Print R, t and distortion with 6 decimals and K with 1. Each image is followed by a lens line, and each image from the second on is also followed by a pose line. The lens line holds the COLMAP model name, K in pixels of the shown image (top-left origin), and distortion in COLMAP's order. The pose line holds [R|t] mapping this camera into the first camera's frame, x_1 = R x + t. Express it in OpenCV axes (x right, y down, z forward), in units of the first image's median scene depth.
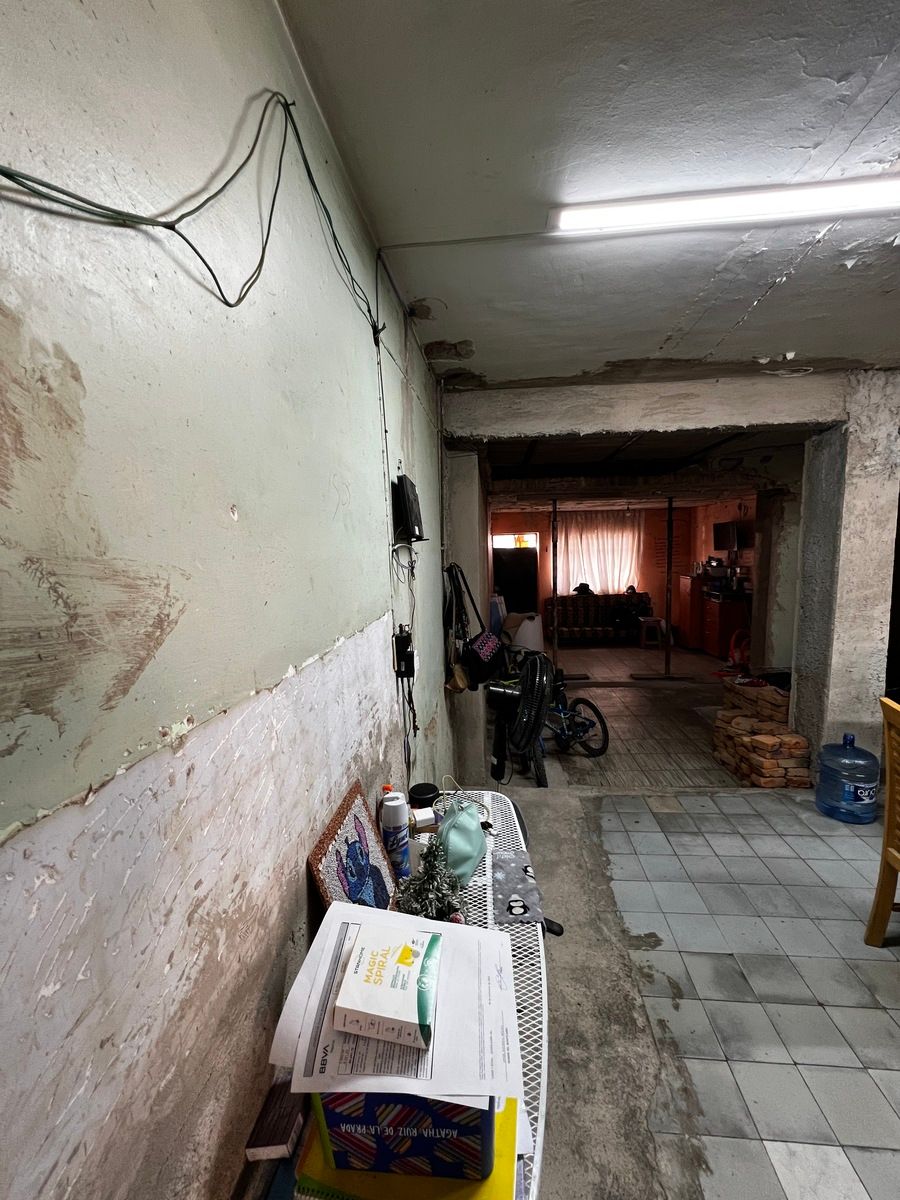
lens RADIAL K [[482.1, 0, 450.0], [0, 482.1, 600.0], [0, 0, 1]] dist [-0.000196, -0.000059]
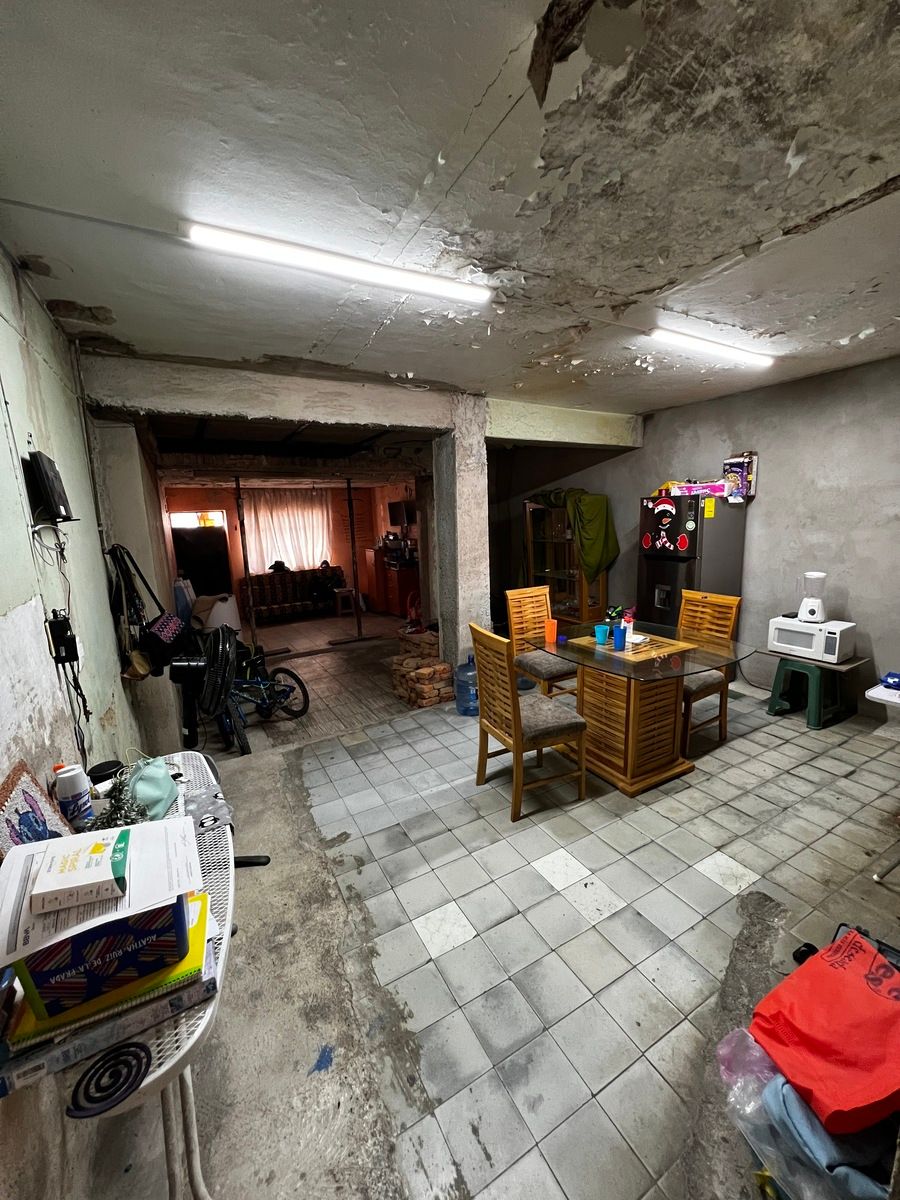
lens RADIAL K [[479.2, 0, 452.8], [0, 479.2, 597.4], [0, 0, 1]] dist [-0.002346, 0.000173]
pose [[0.819533, -0.100632, 0.564127, 0.007325], [0.077131, 0.994872, 0.065419, 0.014581], [-0.567818, -0.010101, 0.823092, -0.129314]]
